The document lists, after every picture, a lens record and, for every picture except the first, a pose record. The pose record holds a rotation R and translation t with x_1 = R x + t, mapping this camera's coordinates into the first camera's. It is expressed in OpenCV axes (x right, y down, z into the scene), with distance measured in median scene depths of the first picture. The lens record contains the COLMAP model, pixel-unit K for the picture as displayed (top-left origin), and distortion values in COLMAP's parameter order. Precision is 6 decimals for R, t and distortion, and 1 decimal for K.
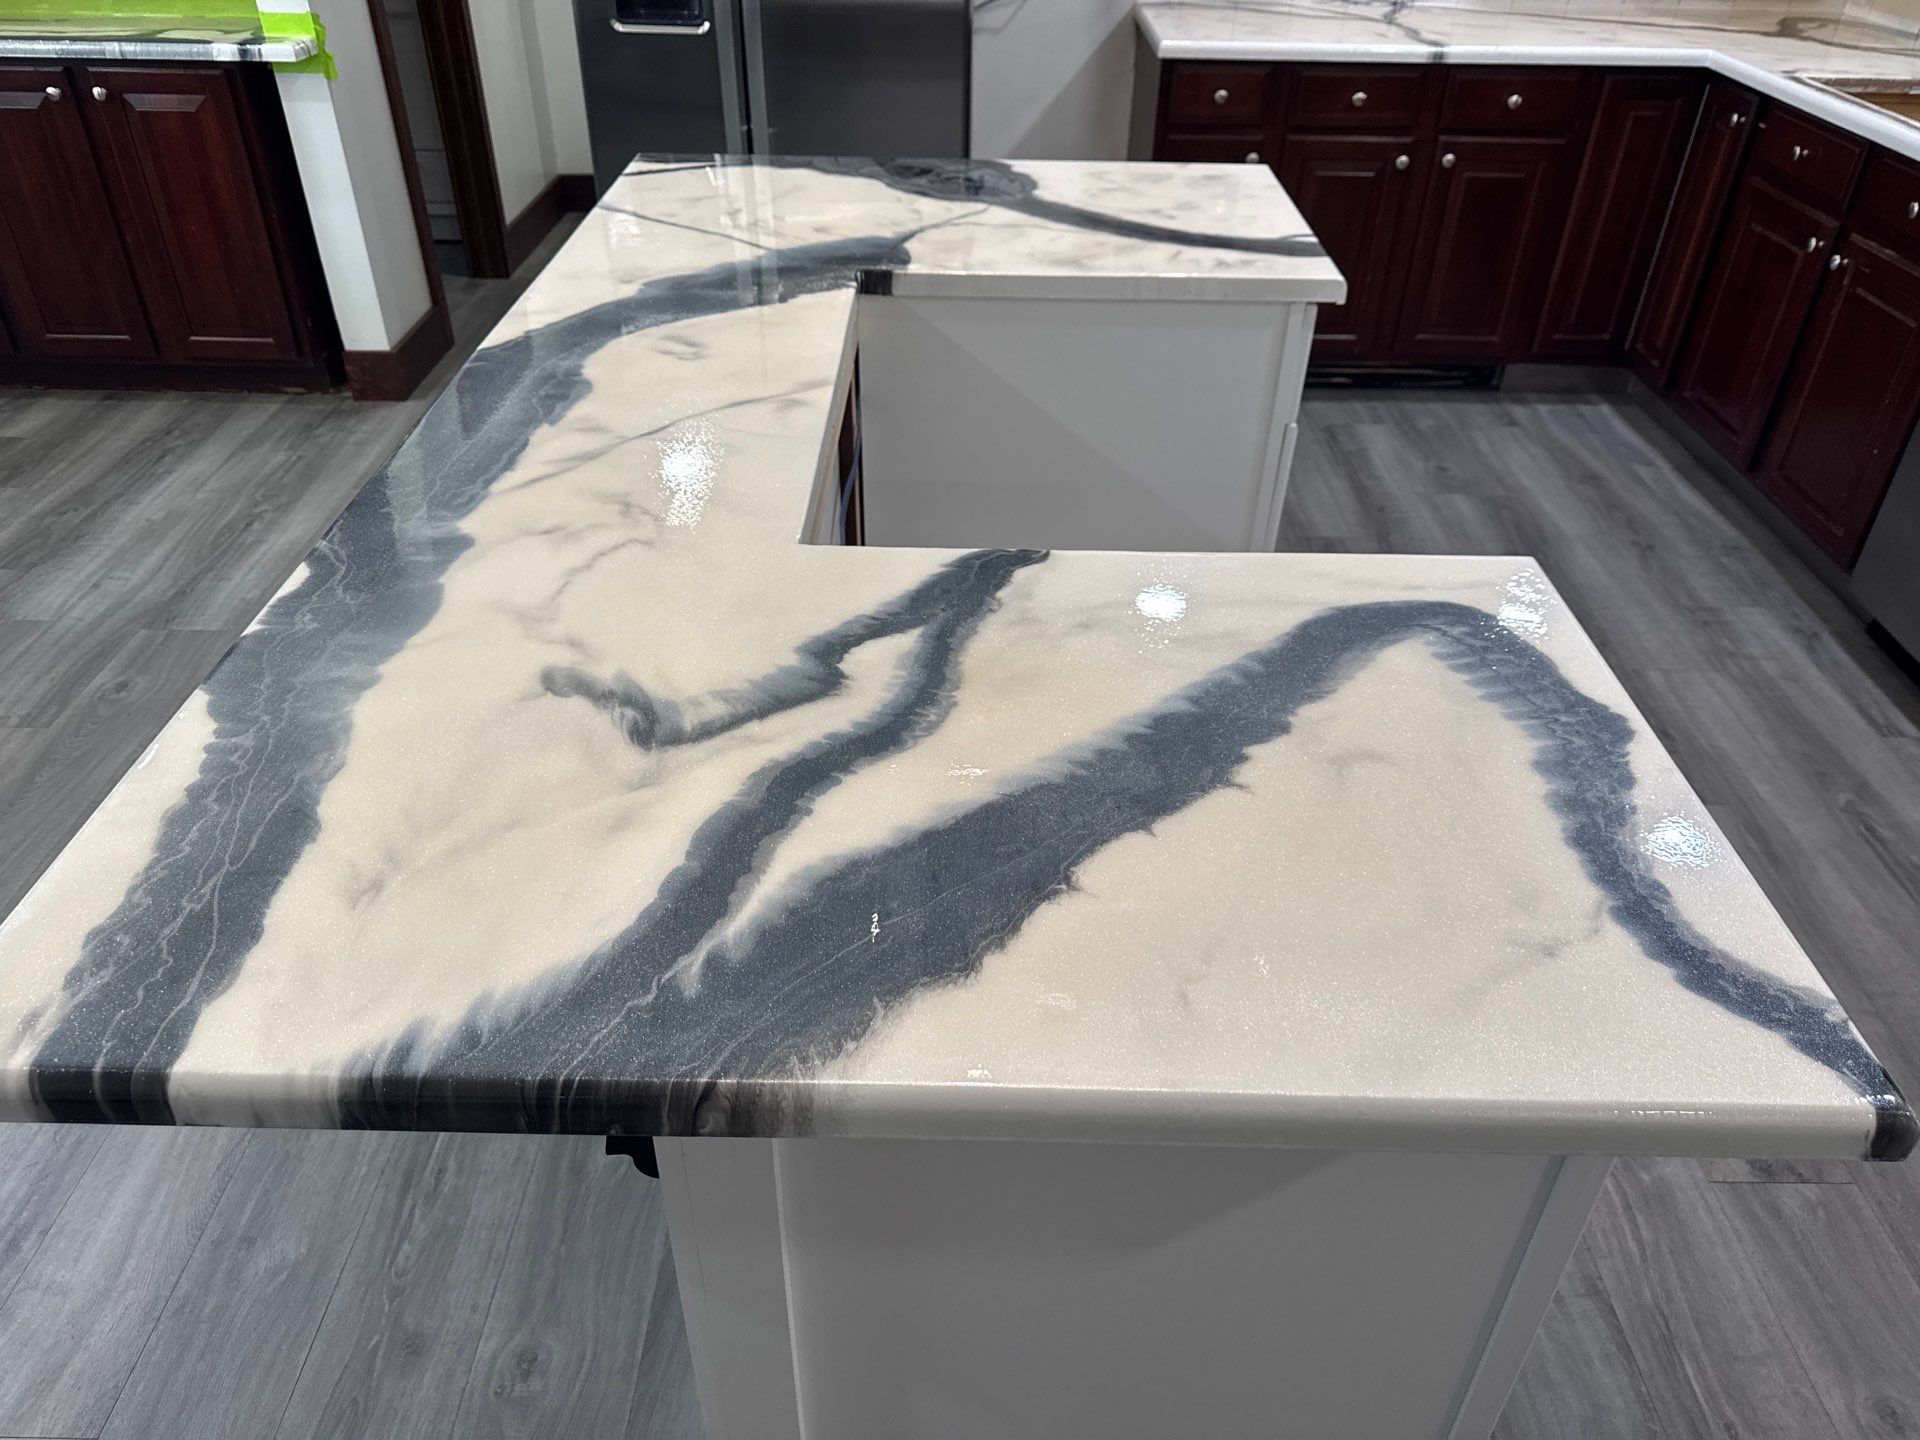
lens RADIAL K [[1359.2, 0, 933.5], [0, 1359.2, 732.2], [0, 0, 1]] dist [0.029241, -0.040181]
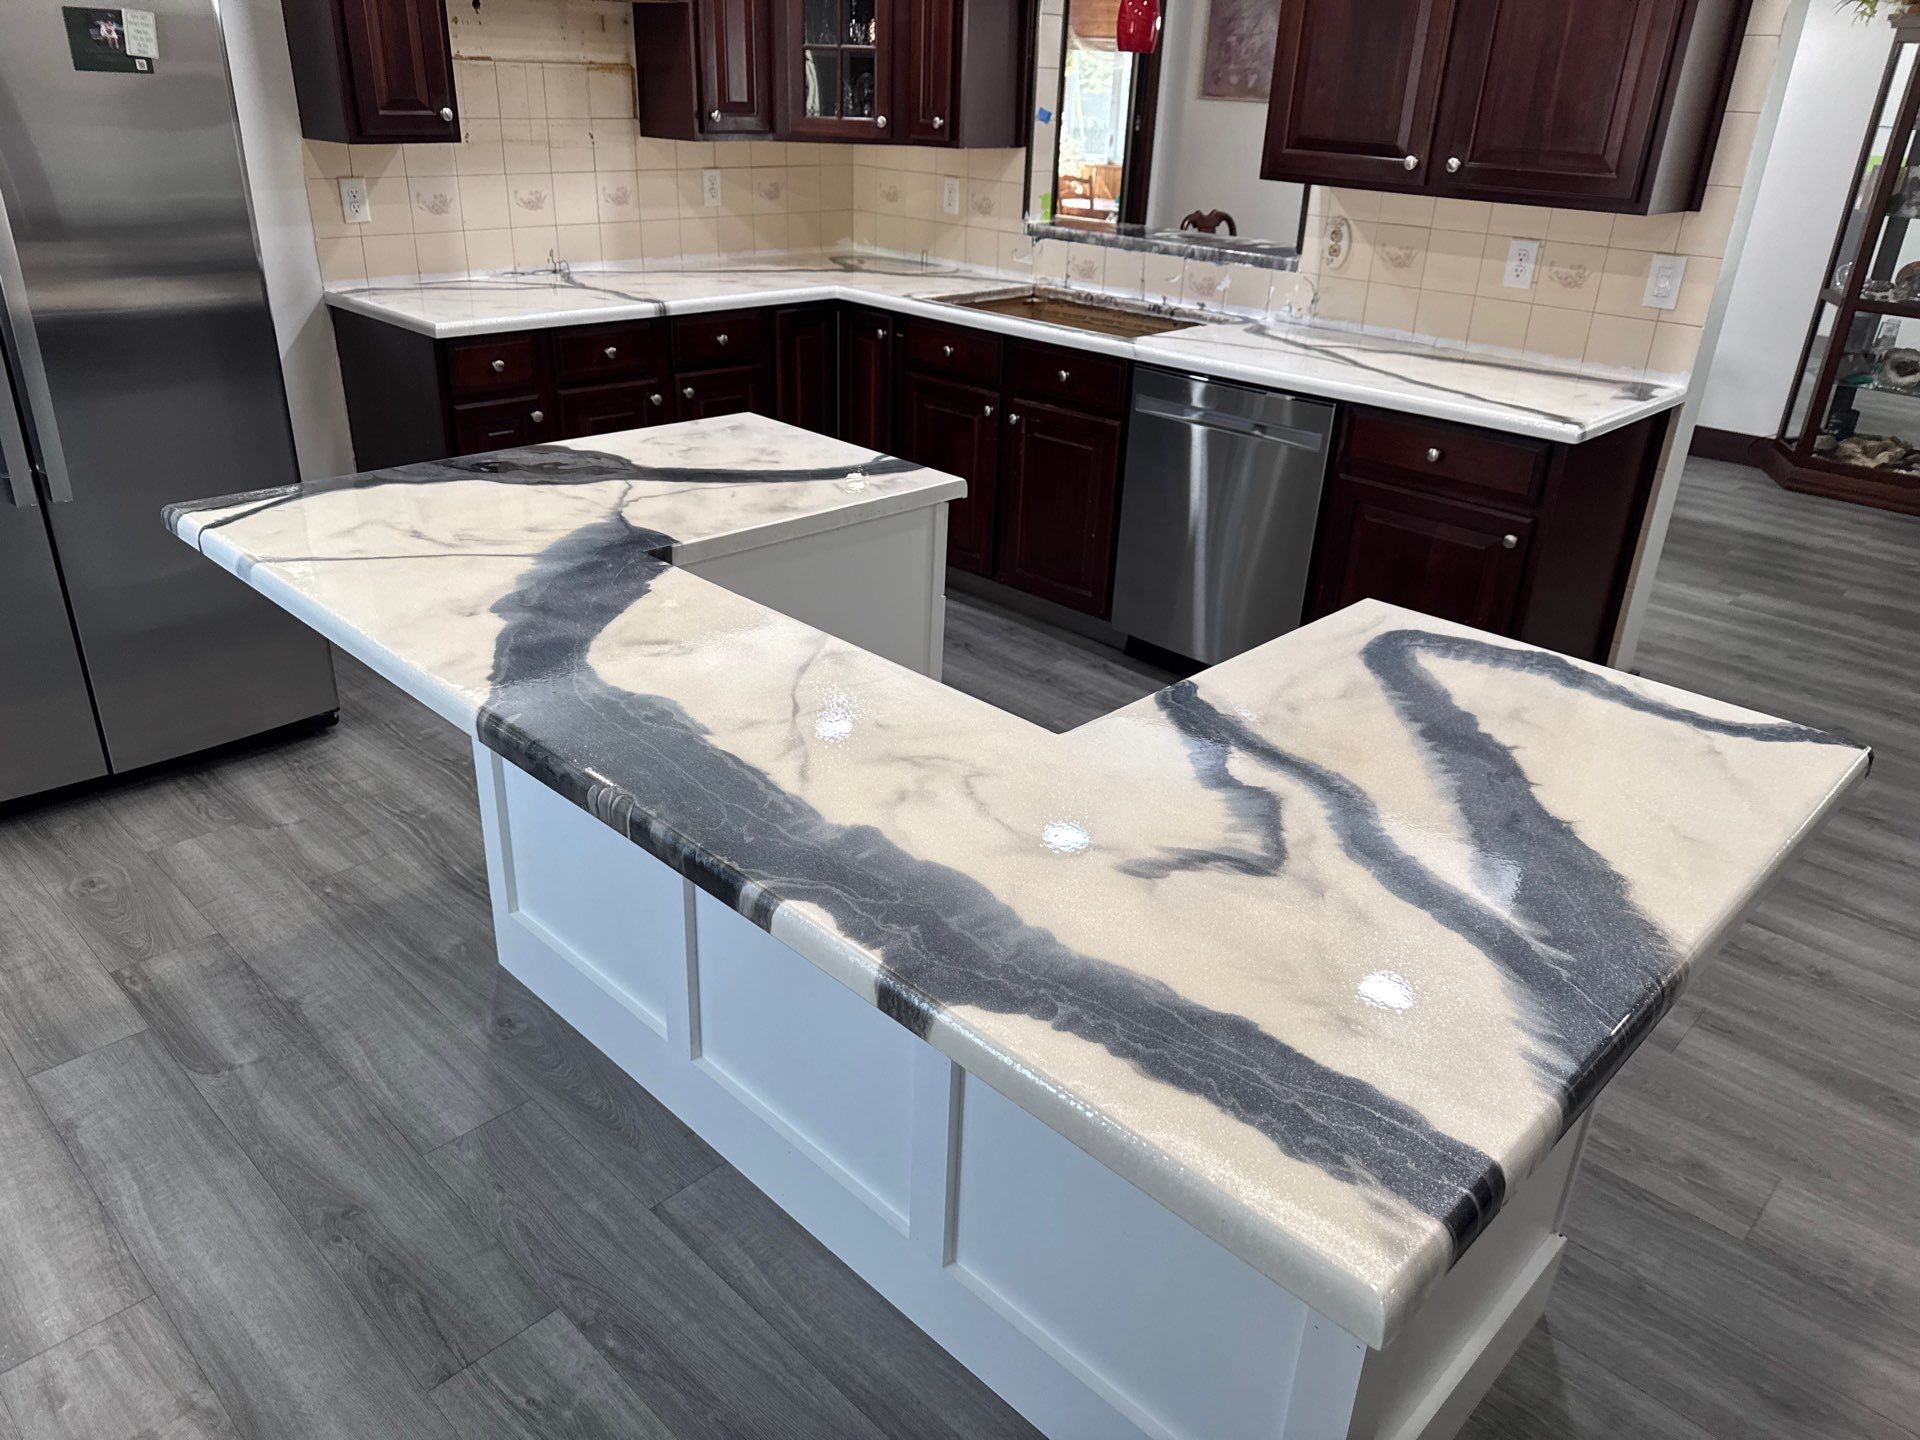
lens RADIAL K [[1359.2, 0, 953.2], [0, 1359.2, 722.9], [0, 0, 1]] dist [0.029241, -0.040181]
pose [[0.684858, -0.299201, 0.664416, -0.734395], [0.401150, 0.916012, -0.000992, -0.142450], [-0.608316, 0.267209, 0.747362, 0.122687]]
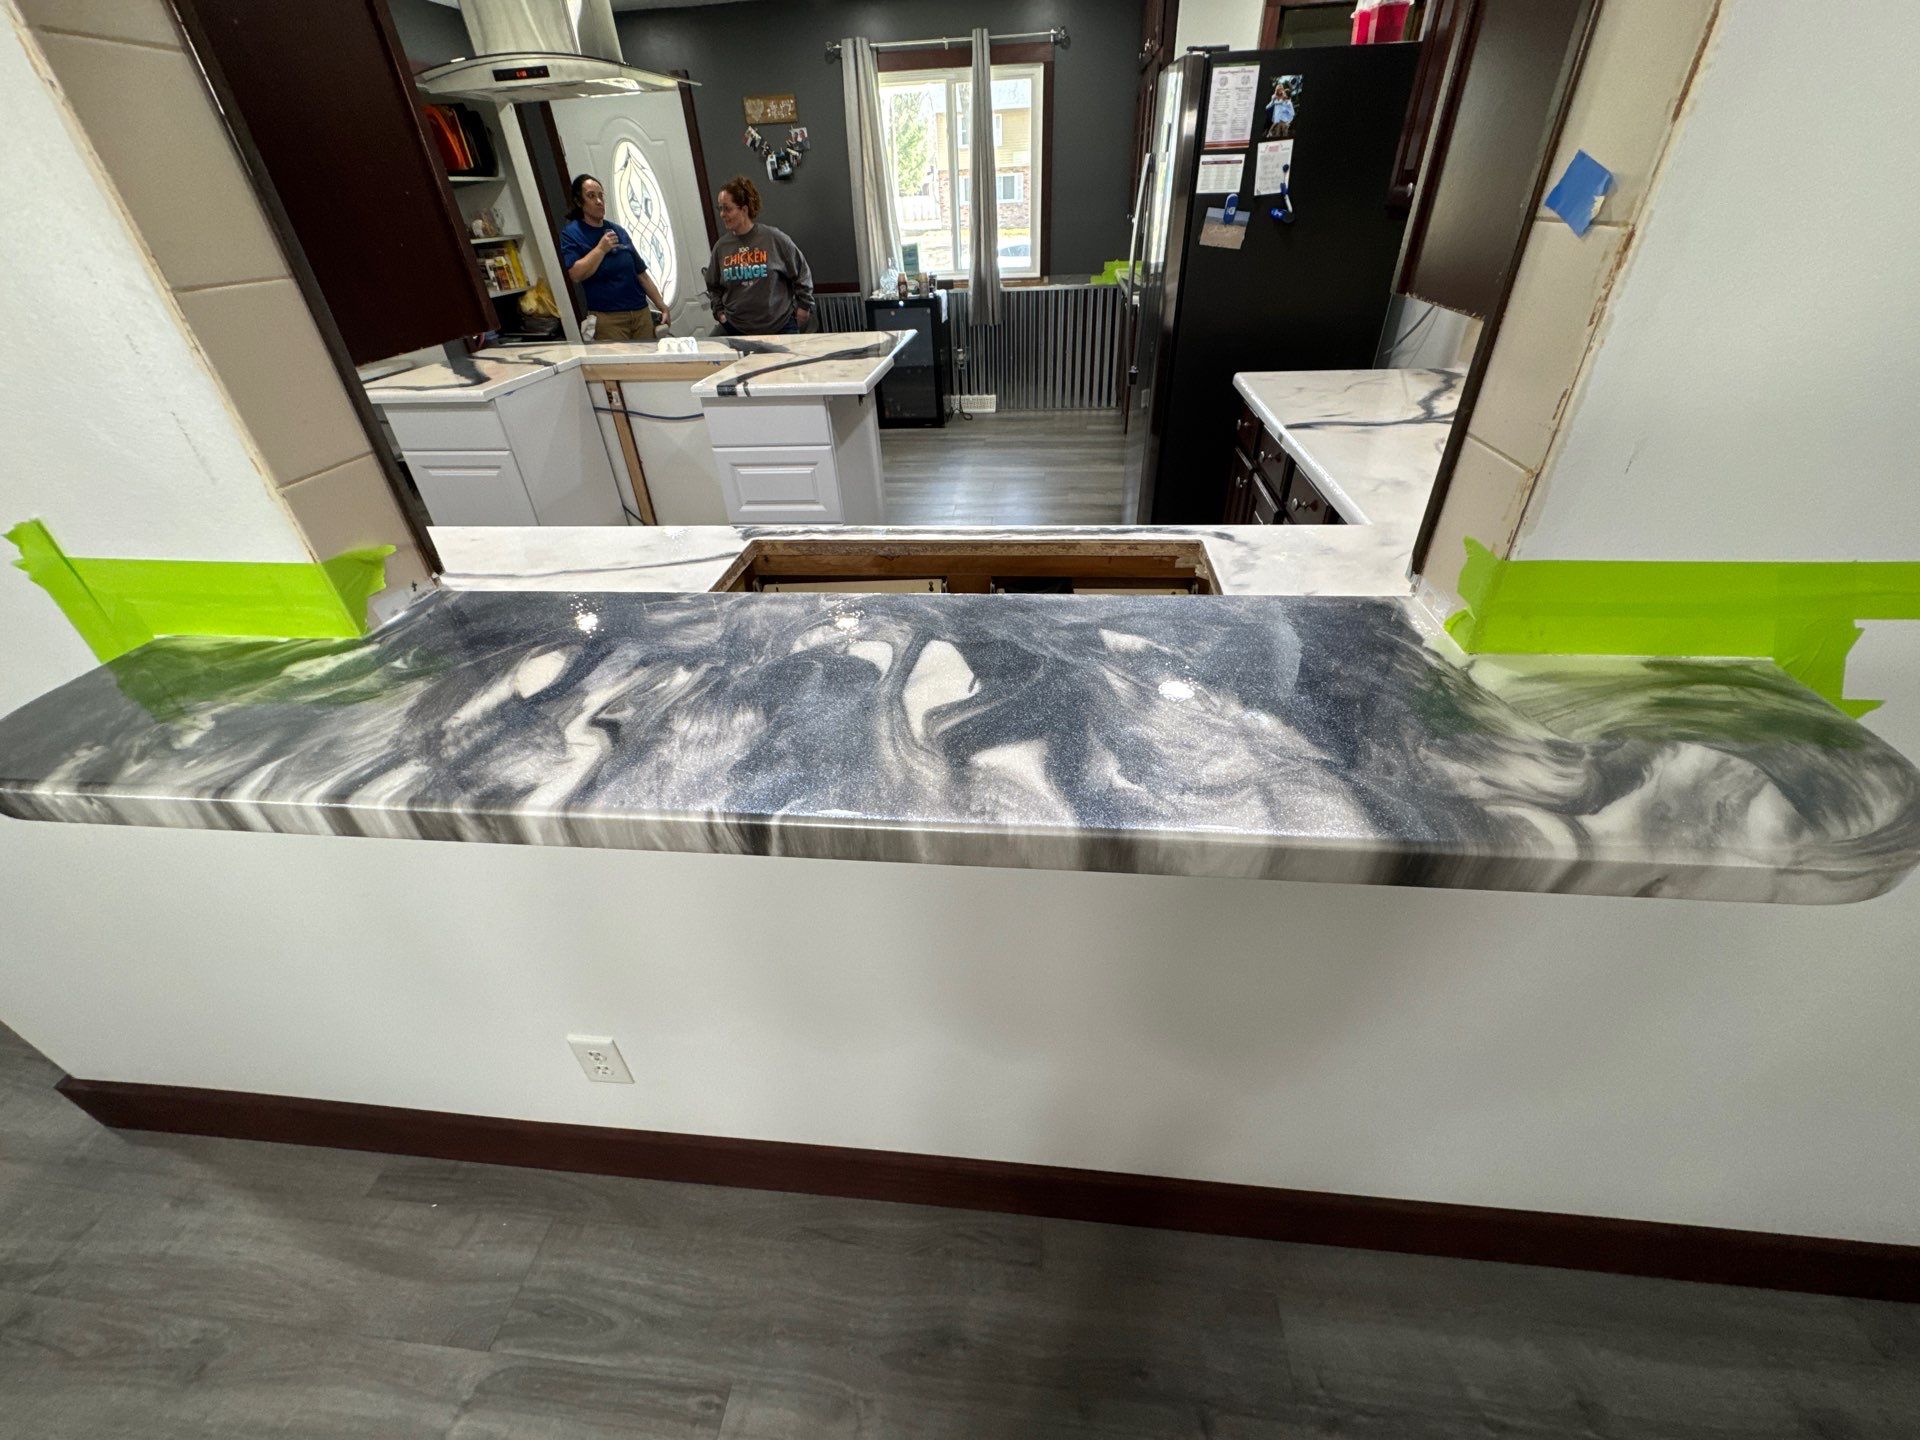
lens RADIAL K [[761.2, 0, 961.9], [0, 761.2, 711.9], [0, 0, 1]] dist [-0.002042, 0.000557]
pose [[-0.076792, 0.564510, -0.821846, 2.087136], [-0.550163, 0.663443, 0.507113, -1.091456], [0.831519, 0.491092, 0.259626, 1.581496]]
